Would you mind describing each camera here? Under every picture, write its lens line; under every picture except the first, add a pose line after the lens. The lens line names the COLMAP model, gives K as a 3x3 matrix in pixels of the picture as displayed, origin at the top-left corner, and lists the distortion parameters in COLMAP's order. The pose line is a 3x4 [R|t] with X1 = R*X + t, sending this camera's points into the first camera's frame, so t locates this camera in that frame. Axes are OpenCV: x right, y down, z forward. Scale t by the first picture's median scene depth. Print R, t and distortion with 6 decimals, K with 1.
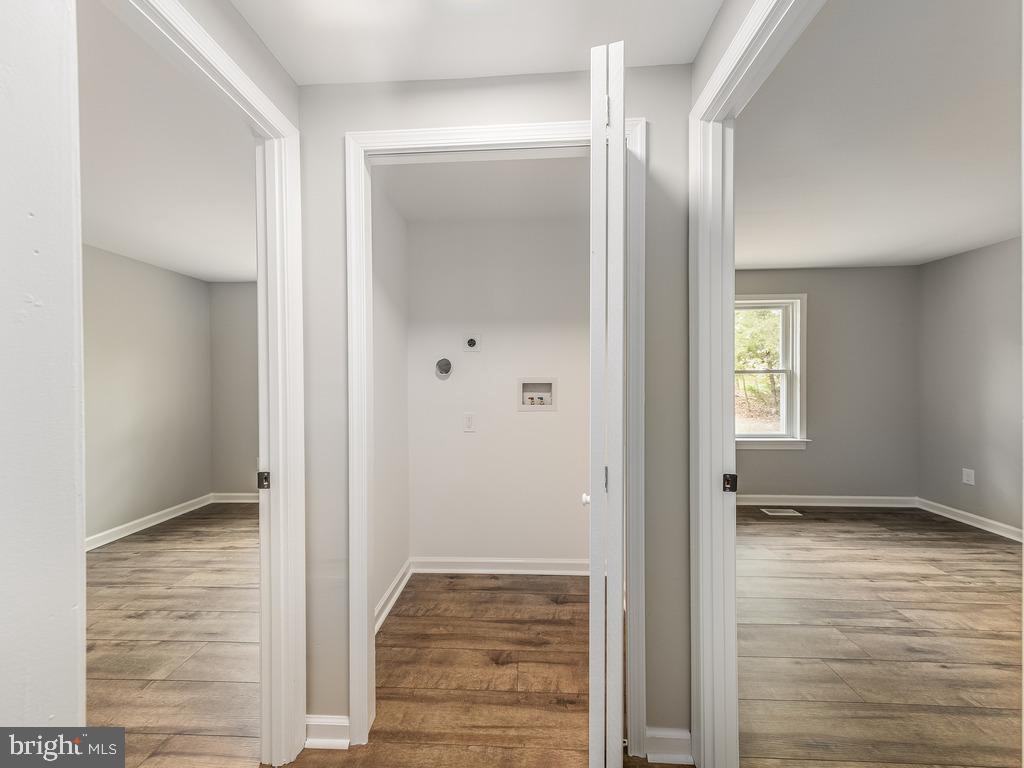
lens RADIAL K [[381.7, 0, 507.7], [0, 381.7, 382.2], [0, 0, 1]] dist [0.014199, 0.000136]
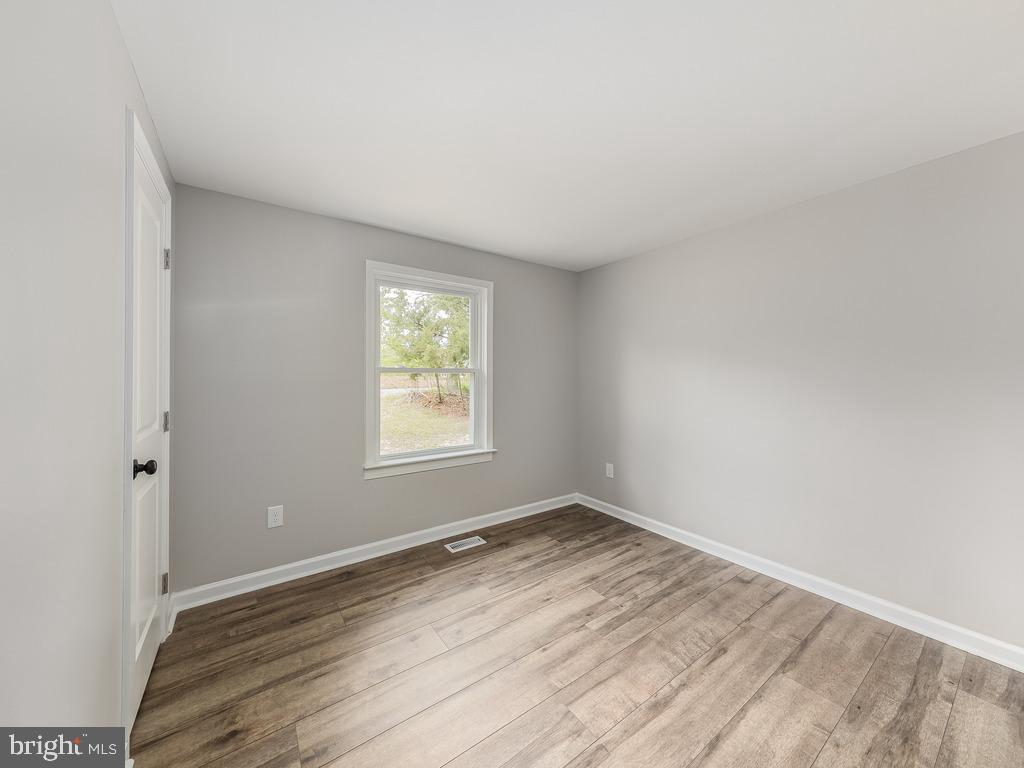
lens RADIAL K [[381.7, 0, 509.6], [0, 381.7, 380.9], [0, 0, 1]] dist [0.014199, 0.000136]
pose [[0.791849, 0.002868, 0.610710, 0.334943], [-0.002054, 0.999996, -0.002034, -0.004970], [-0.610713, 0.000356, 0.791852, 0.352492]]
